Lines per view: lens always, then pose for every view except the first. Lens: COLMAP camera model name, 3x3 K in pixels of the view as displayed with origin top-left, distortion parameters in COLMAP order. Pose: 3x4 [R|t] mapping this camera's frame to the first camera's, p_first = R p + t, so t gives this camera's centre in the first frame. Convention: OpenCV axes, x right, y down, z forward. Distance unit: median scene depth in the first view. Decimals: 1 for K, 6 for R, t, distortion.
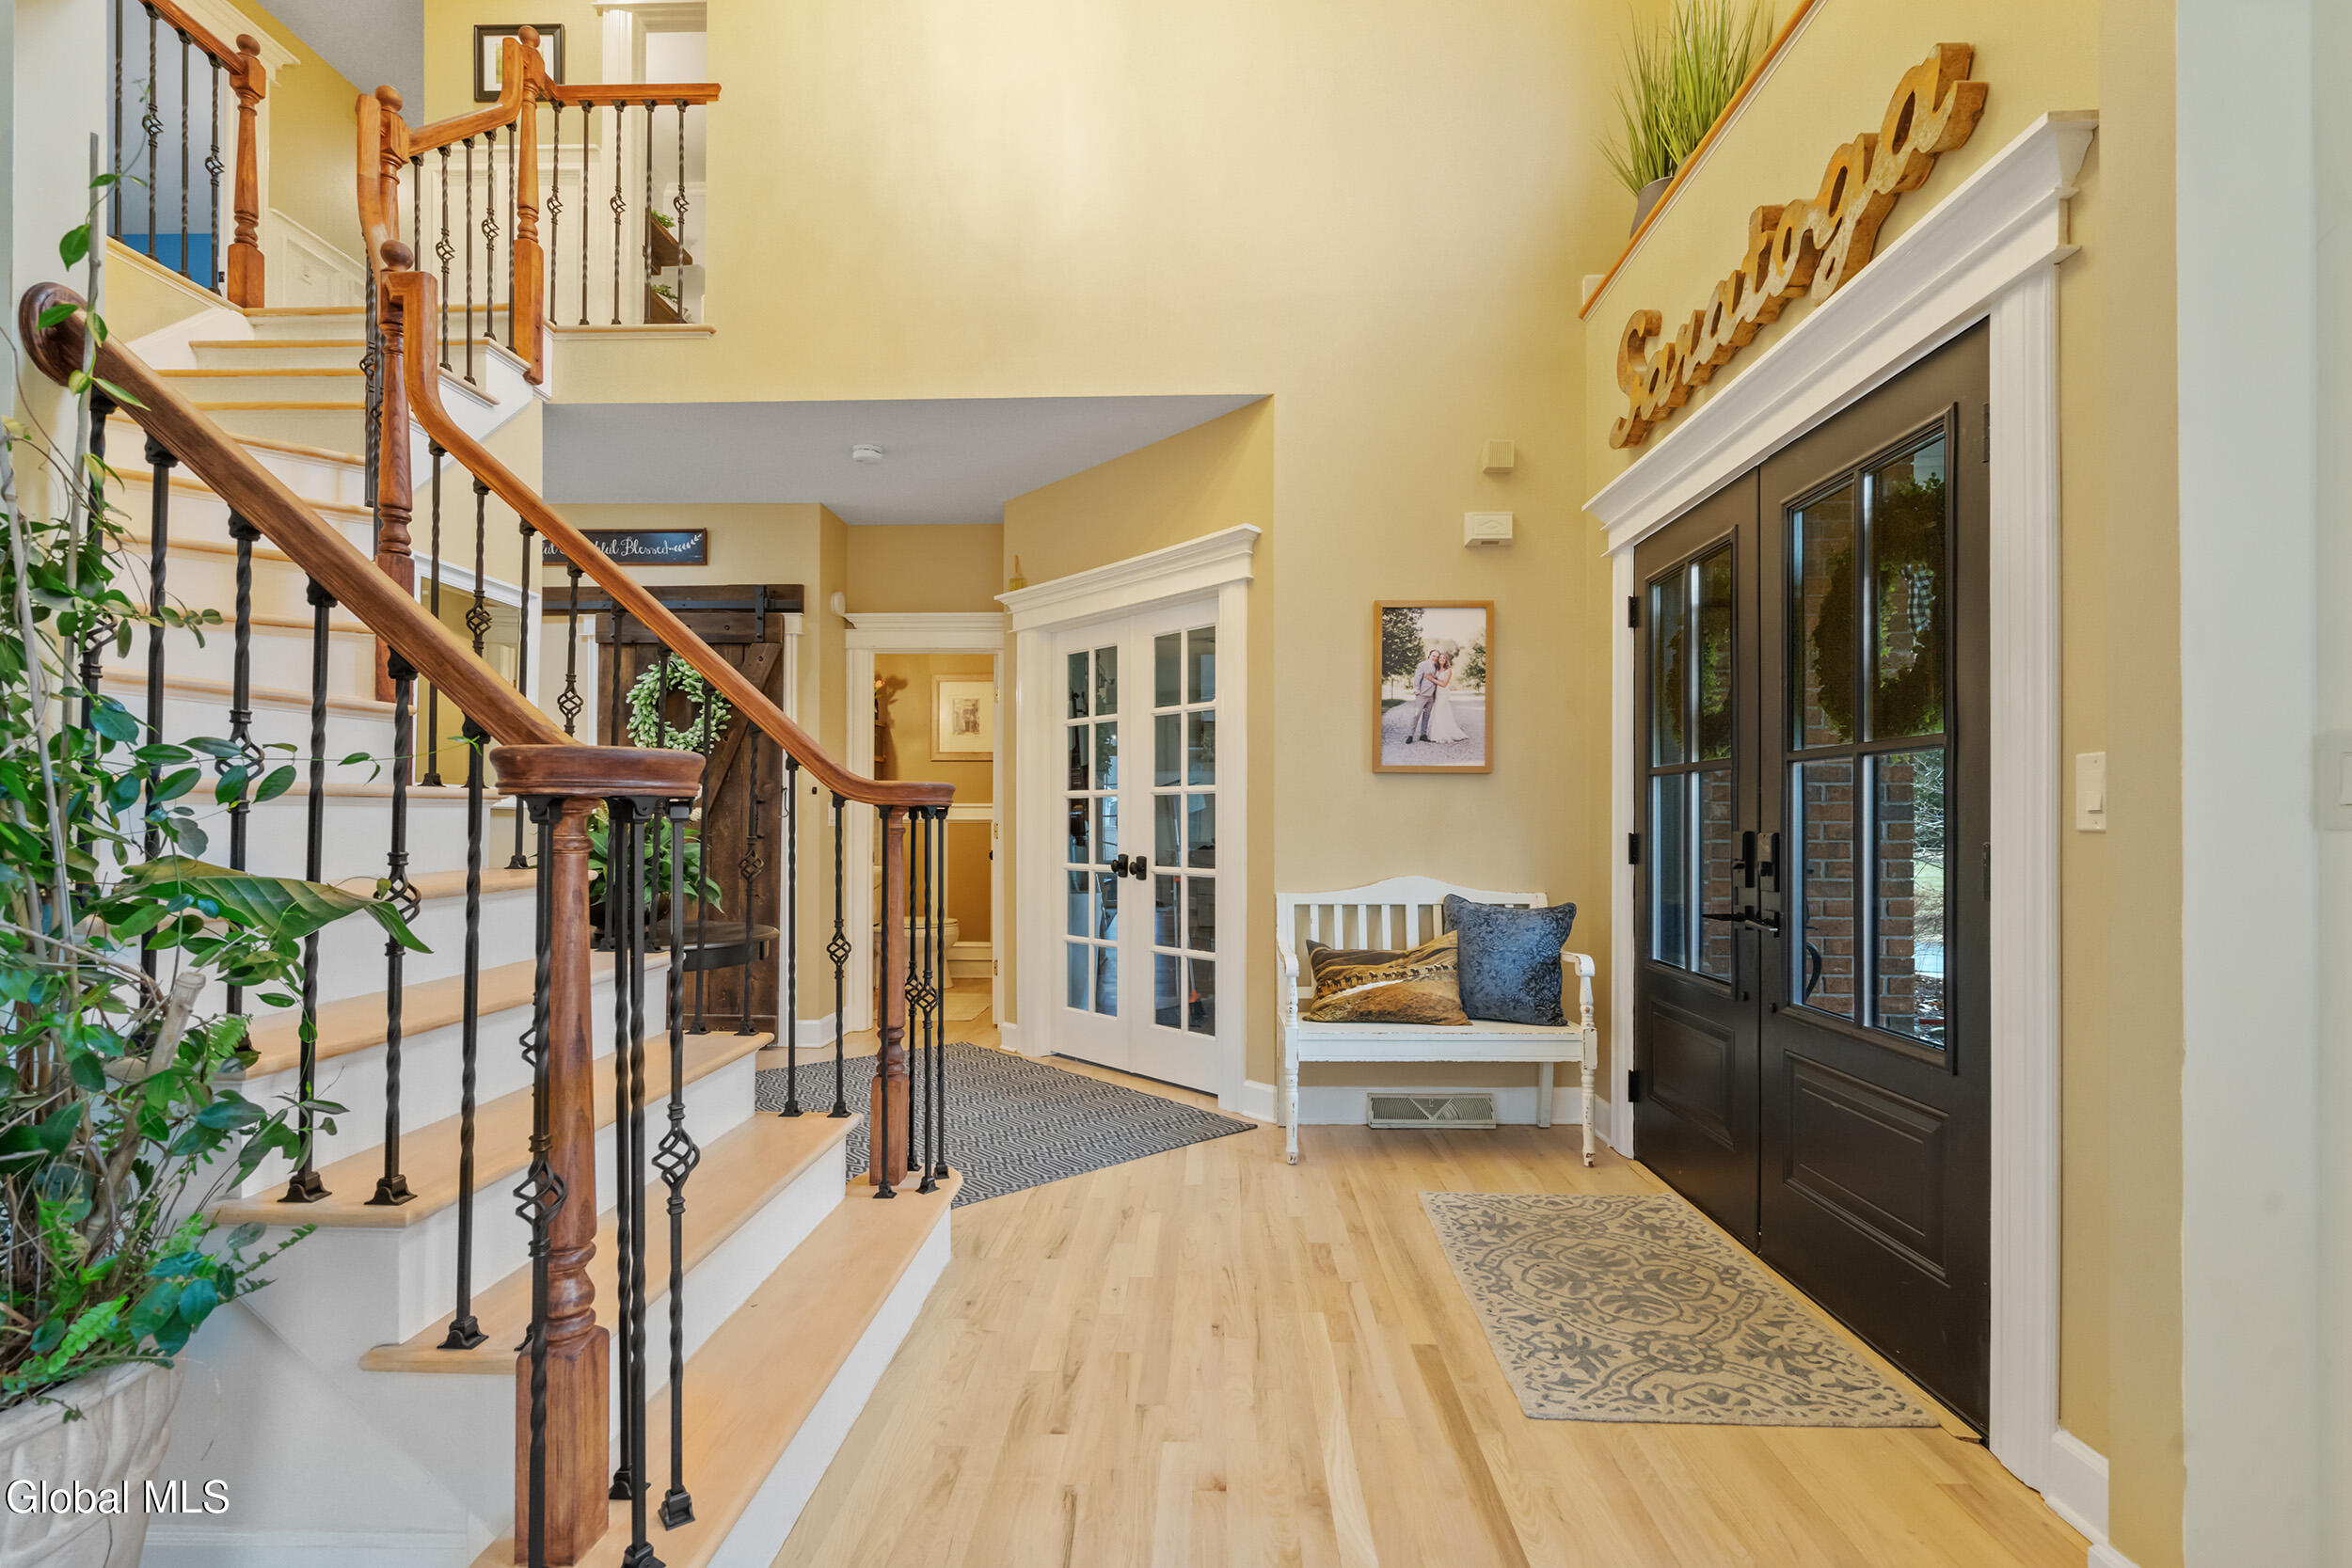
lens RADIAL K [[1110.7, 0, 1204.2], [0, 1110.7, 829.3], [0, 0, 1]] dist [-0.006502, 0.001612]
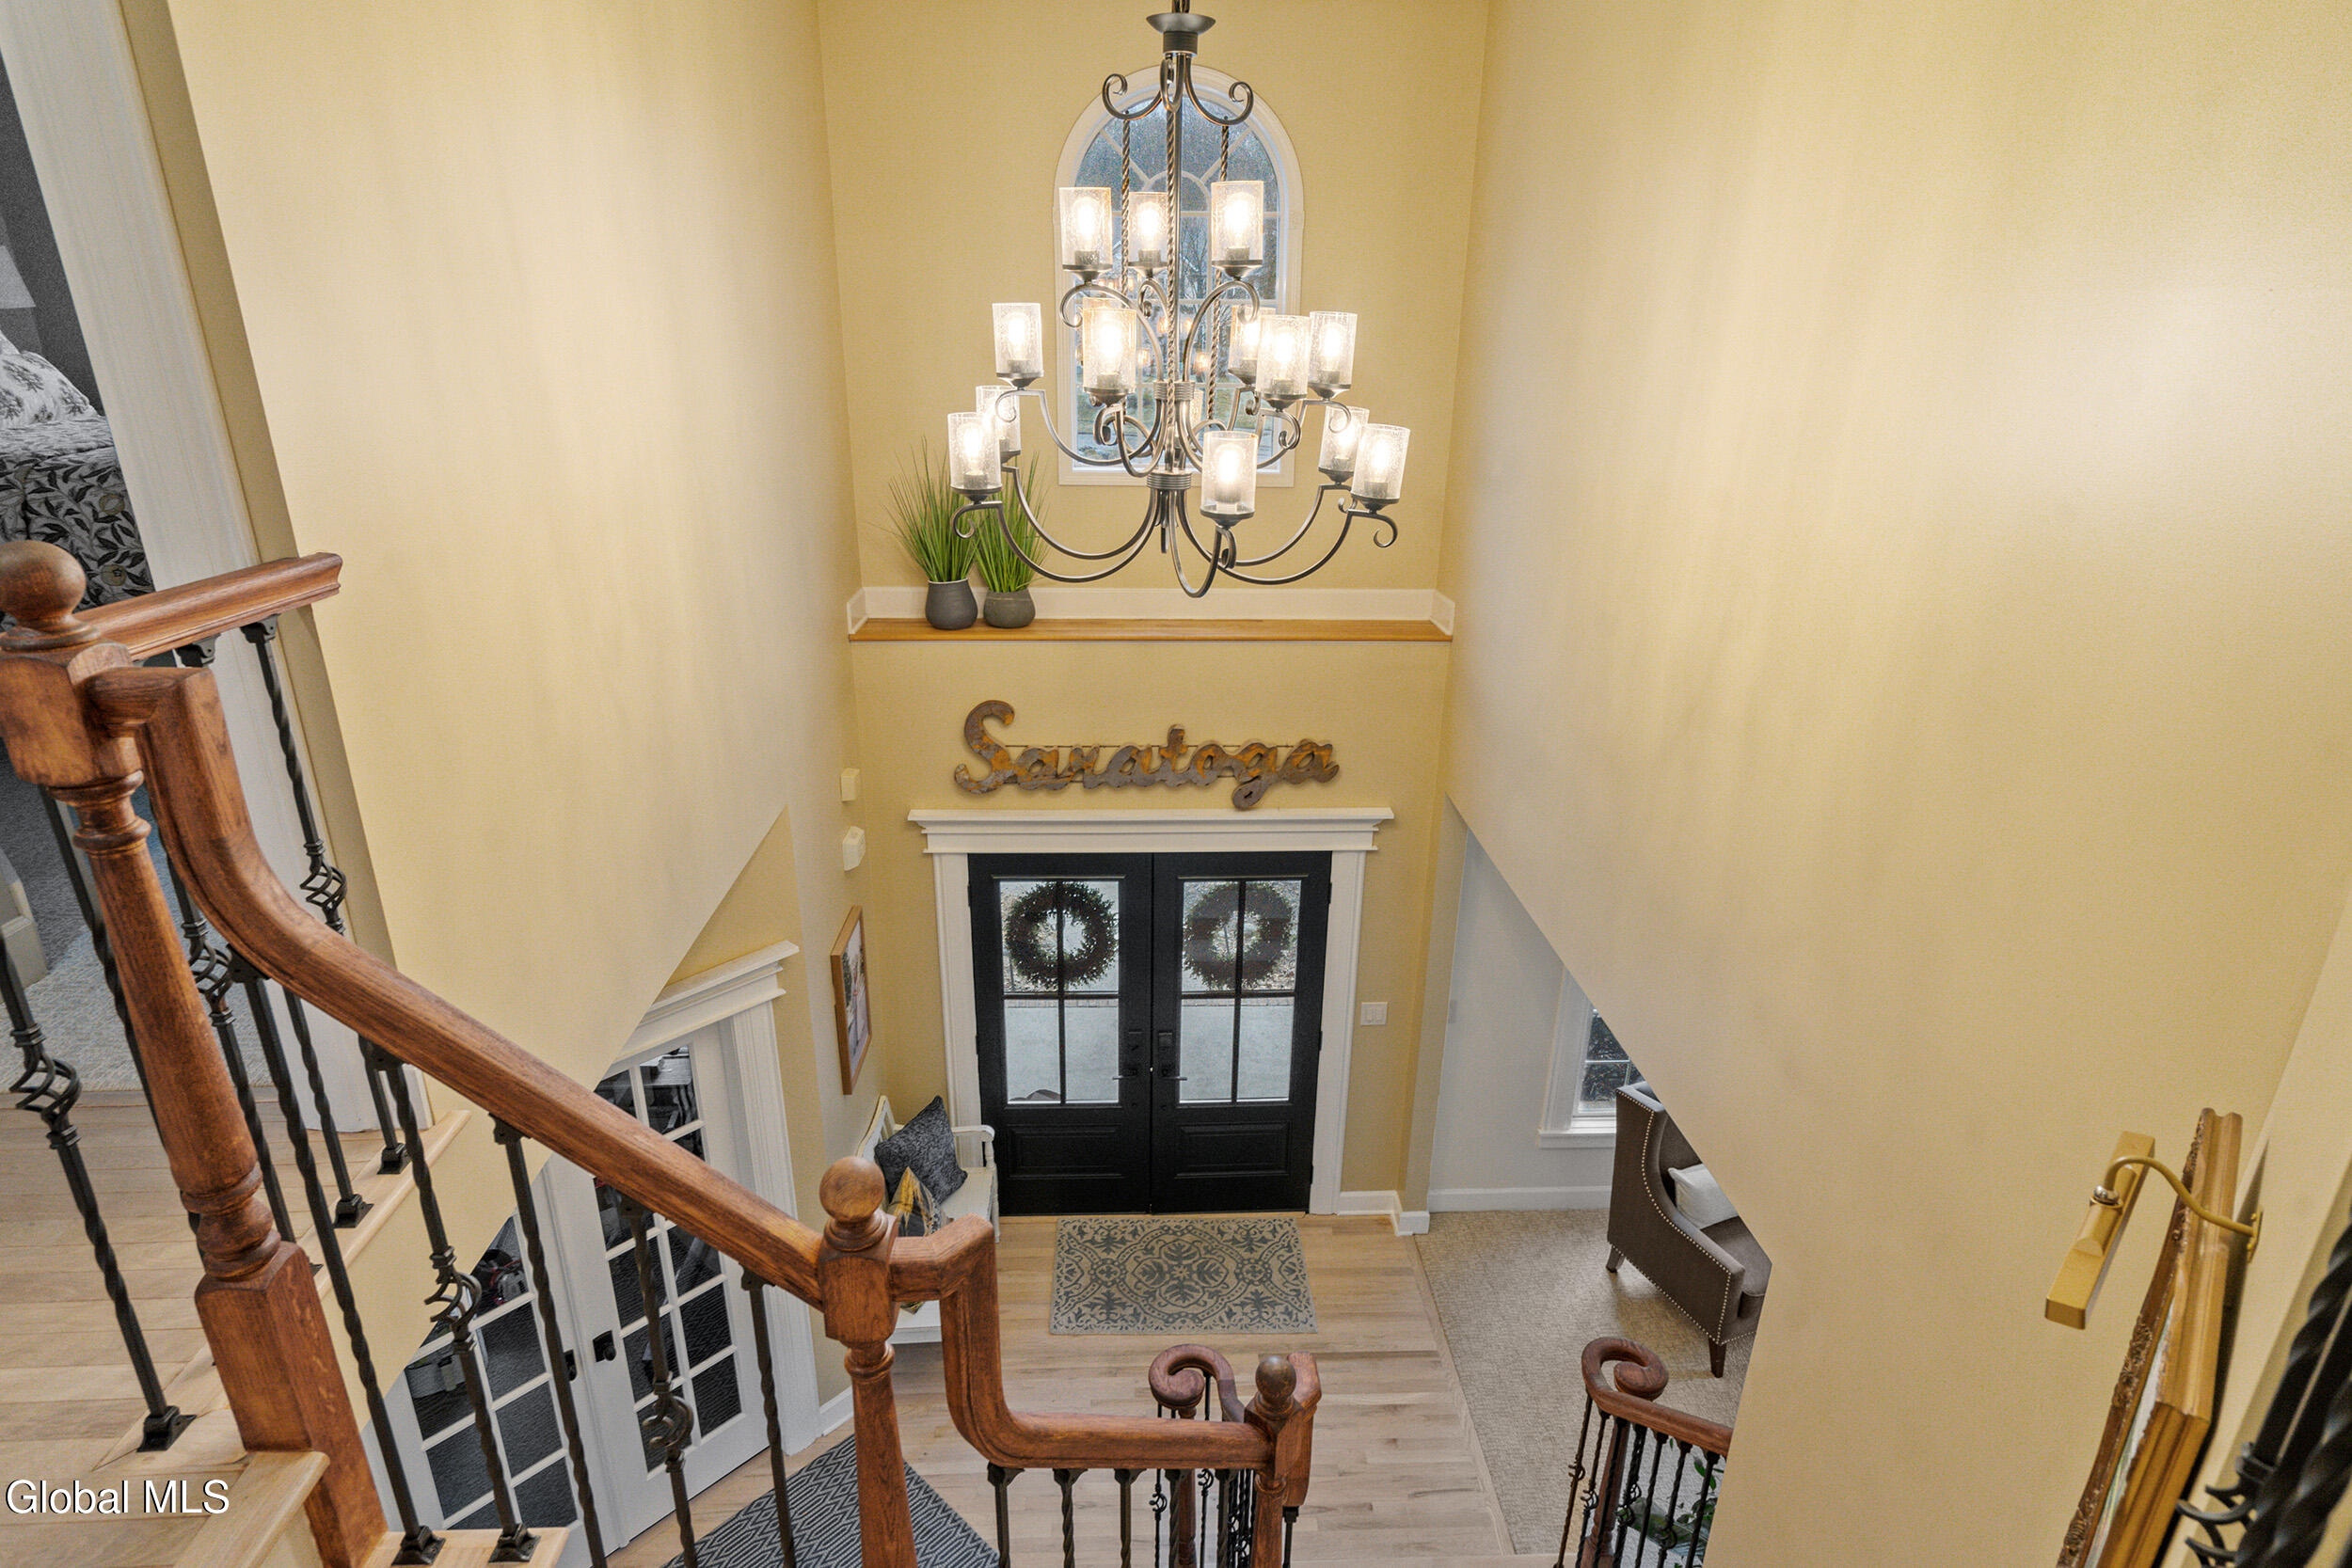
lens RADIAL K [[1209.2, 0, 1167.7], [0, 1209.2, 779.0], [0, 0, 1]] dist [-0.000601, 0.000058]
pose [[-0.057391, -0.348902, 0.935400, -1.453817], [-0.011272, 0.937111, 0.348848, -1.271852], [-0.998288, 0.009477, -0.057715, 1.226595]]
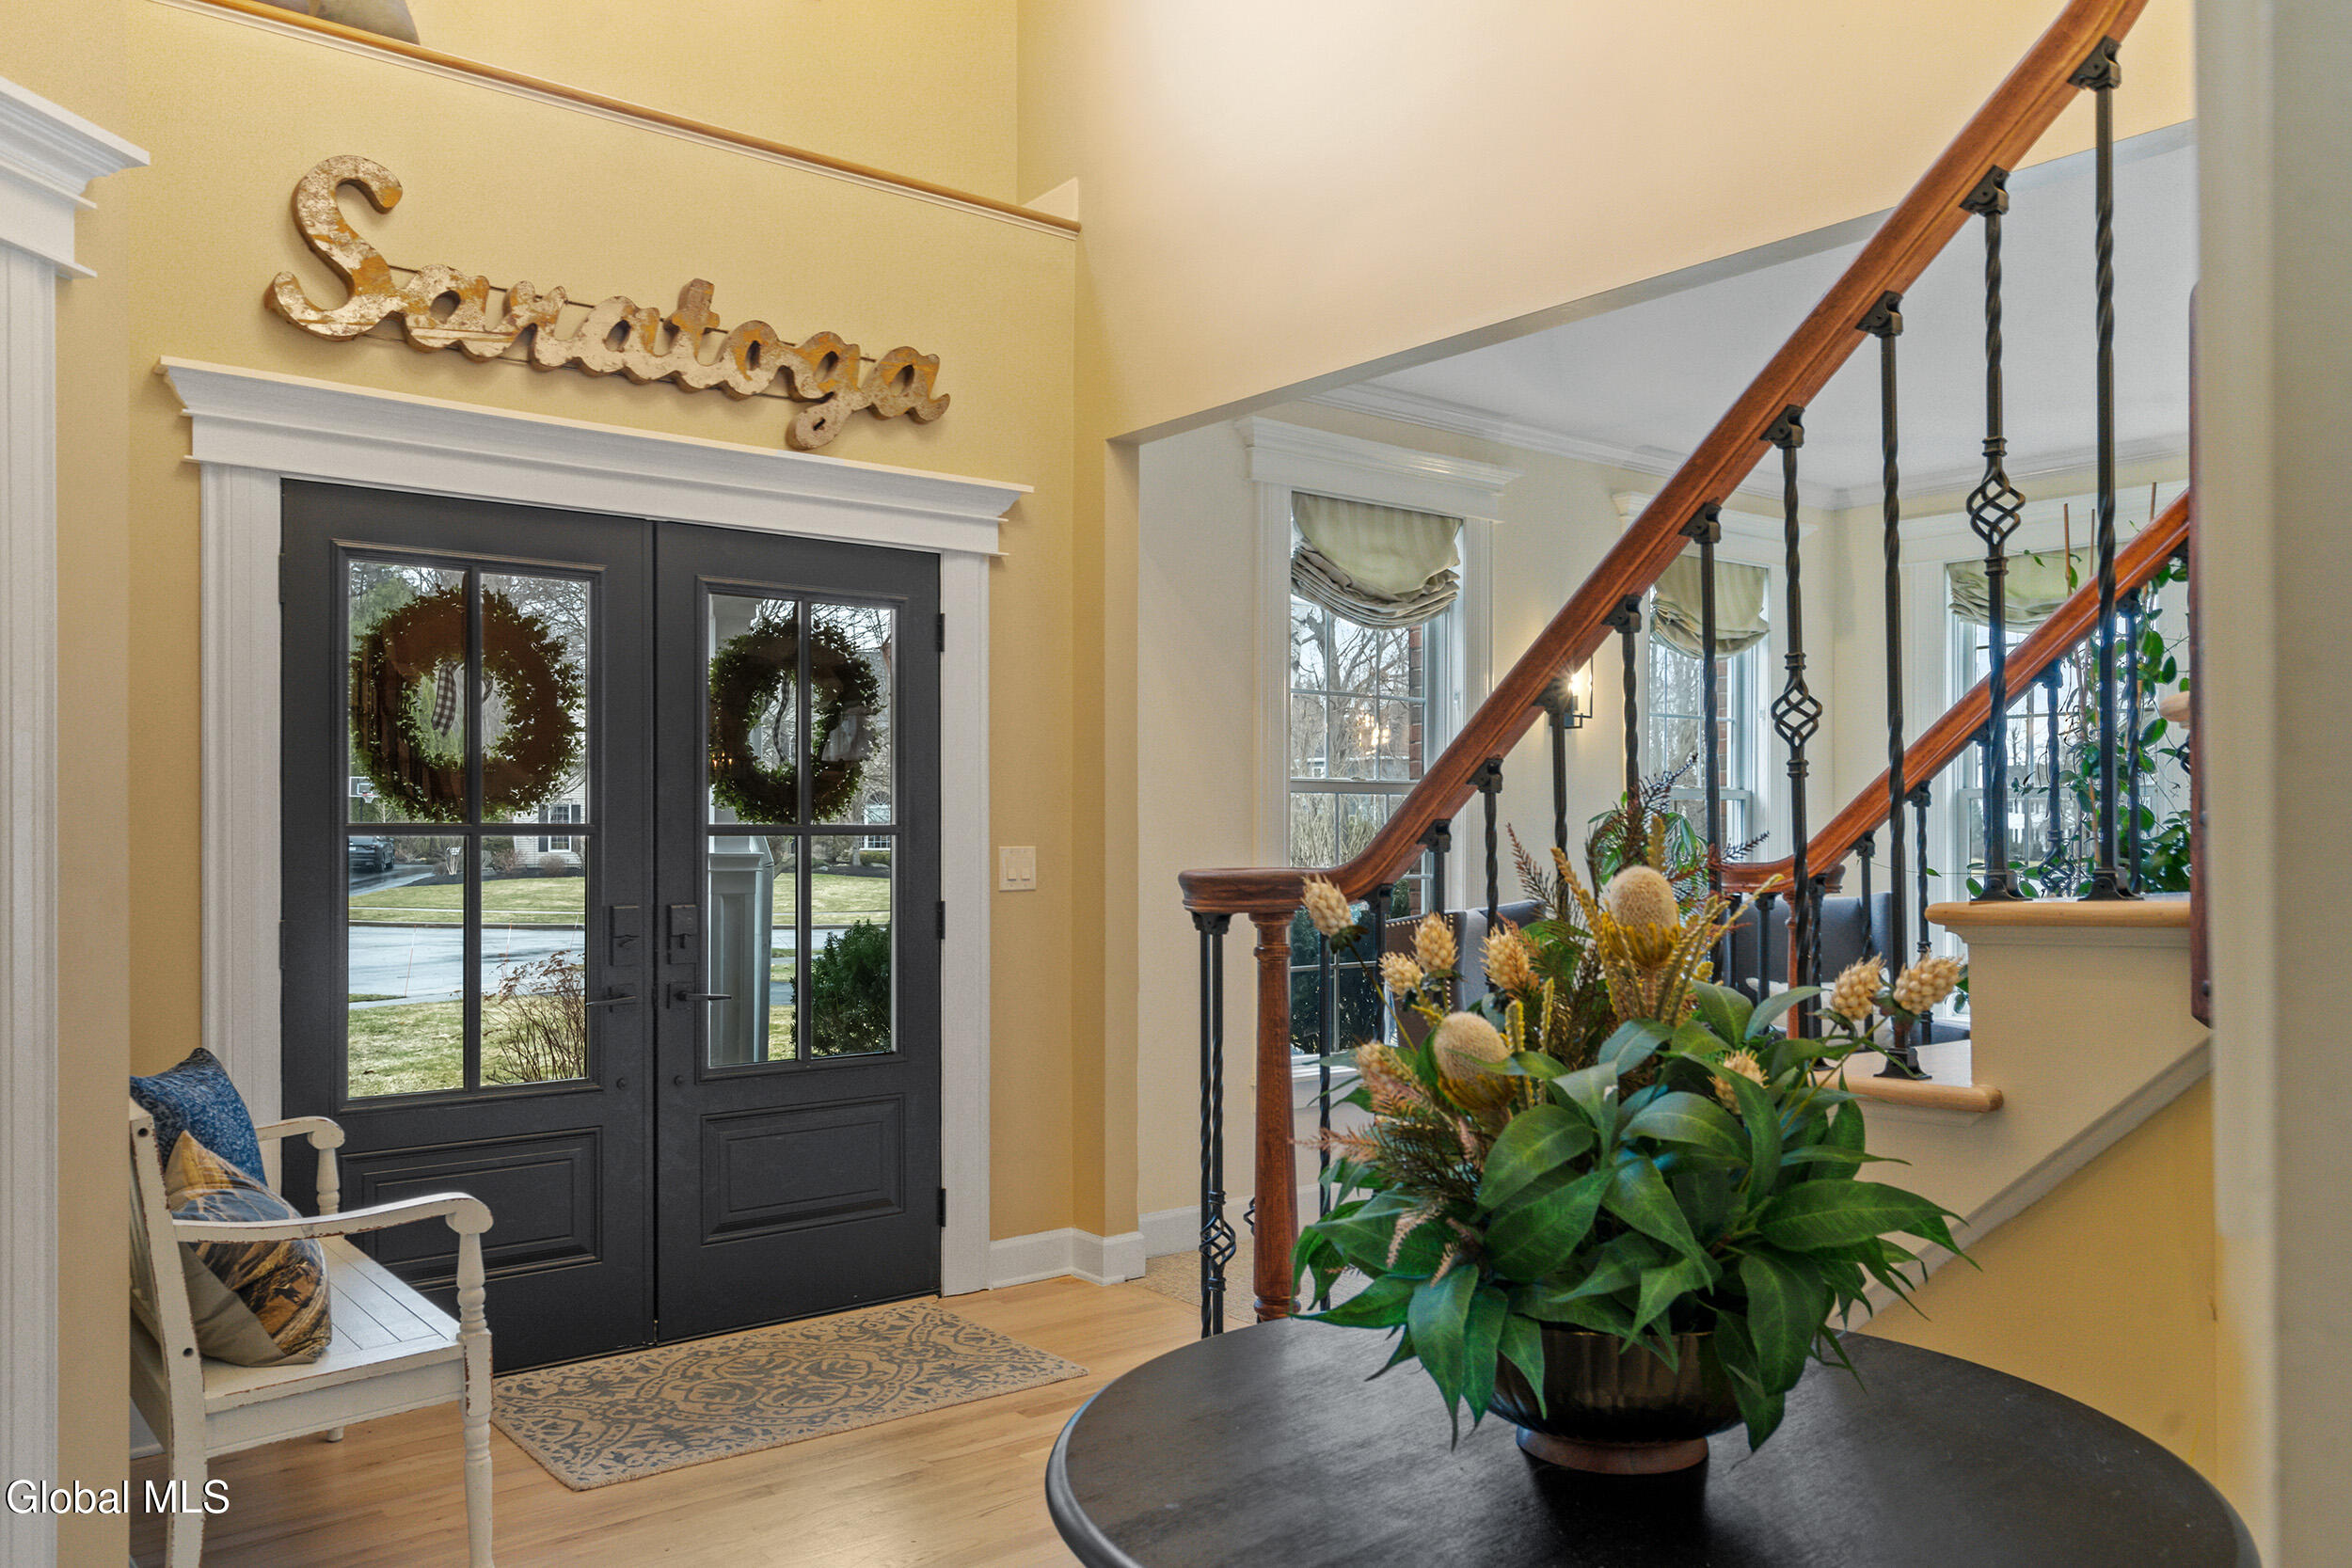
lens RADIAL K [[1717.8, 0, 1177.1], [0, 1717.8, 789.5], [0, 0, 1]] dist [-0.010146, 0.001545]
pose [[-0.641129, 0.014050, 0.767305, -1.064269], [0.004933, 0.999887, -0.014187, -0.085685], [-0.767417, -0.005311, -0.641126, 1.816670]]
